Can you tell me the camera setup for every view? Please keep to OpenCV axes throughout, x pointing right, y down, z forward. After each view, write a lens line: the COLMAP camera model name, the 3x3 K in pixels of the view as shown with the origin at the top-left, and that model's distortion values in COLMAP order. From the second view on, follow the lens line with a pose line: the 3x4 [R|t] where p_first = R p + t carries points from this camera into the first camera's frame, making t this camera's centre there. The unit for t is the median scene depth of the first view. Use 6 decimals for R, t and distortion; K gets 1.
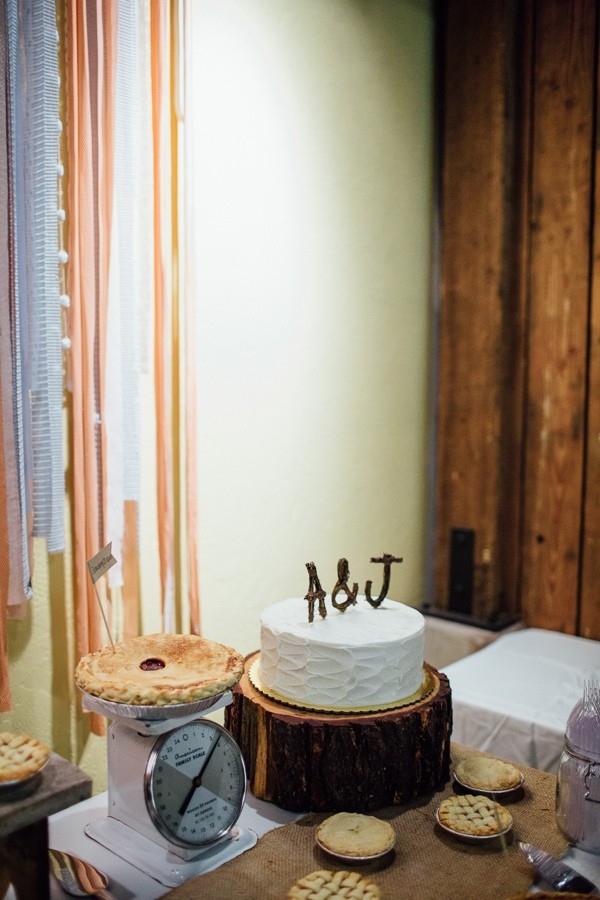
lens RADIAL K [[893.3, 0, 301.6], [0, 893.3, 449.5], [0, 0, 1]] dist [-0.078105, 0.000000]
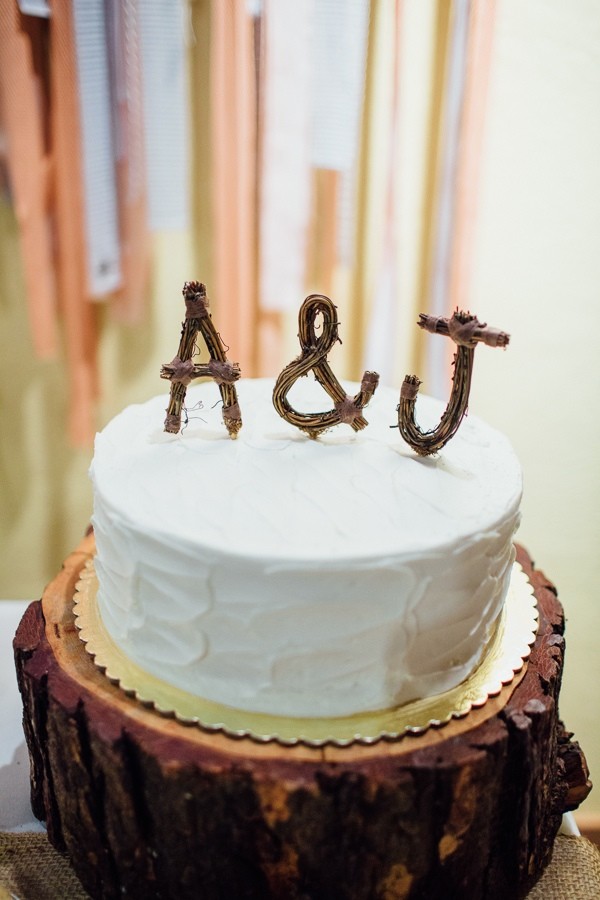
lens RADIAL K [[893.3, 0, 302.6], [0, 893.3, 452.0], [0, 0, 1]] dist [-0.078105, 0.000000]
pose [[0.677235, 0.296200, -0.673512, 0.297601], [-0.103200, 0.944579, 0.311641, 0.068763], [0.728494, -0.141547, 0.670270, 0.726740]]
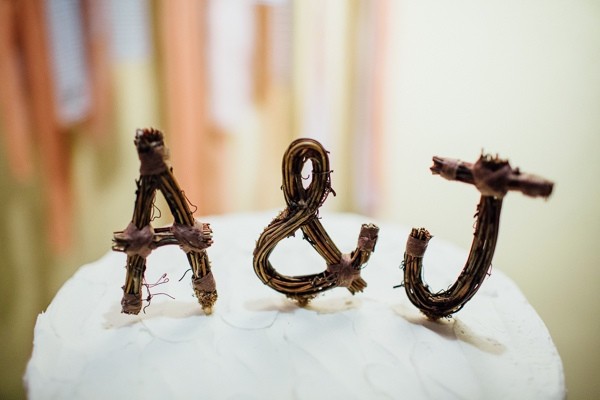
lens RADIAL K [[595.6, 0, 296.6], [0, 595.6, 195.2], [0, 0, 1]] dist [-0.078105, 0.000000]
pose [[0.760447, 0.249814, -0.599427, 0.161204], [-0.082637, 0.952769, 0.292237, 0.081406], [0.644120, -0.172696, 0.745175, 0.830599]]
